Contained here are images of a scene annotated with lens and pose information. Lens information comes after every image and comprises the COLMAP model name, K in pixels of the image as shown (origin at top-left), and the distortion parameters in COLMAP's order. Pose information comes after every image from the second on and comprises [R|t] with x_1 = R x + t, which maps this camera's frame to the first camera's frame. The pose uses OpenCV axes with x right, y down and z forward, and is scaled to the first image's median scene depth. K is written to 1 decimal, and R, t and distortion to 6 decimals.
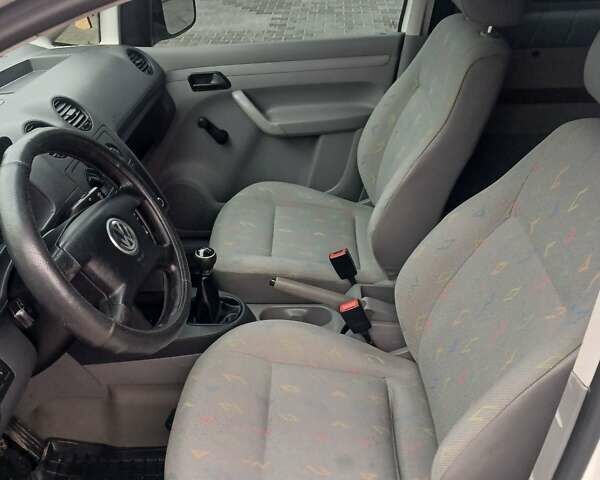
lens RADIAL K [[633.5, 0, 286.5], [0, 633.5, 232.9], [0, 0, 1]] dist [0.177255, -0.570034]
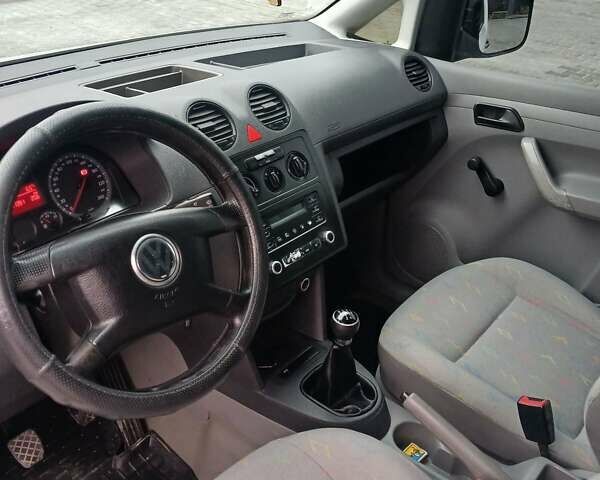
lens RADIAL K [[639.6, 0, 300.0], [0, 639.6, 213.4], [0, 0, 1]] dist [0.004112, 0.008971]
pose [[0.782283, 0.336451, -0.524246, 0.145513], [-0.362523, 0.930286, 0.056081, -0.083441], [0.506568, 0.146180, 0.849718, 0.224851]]
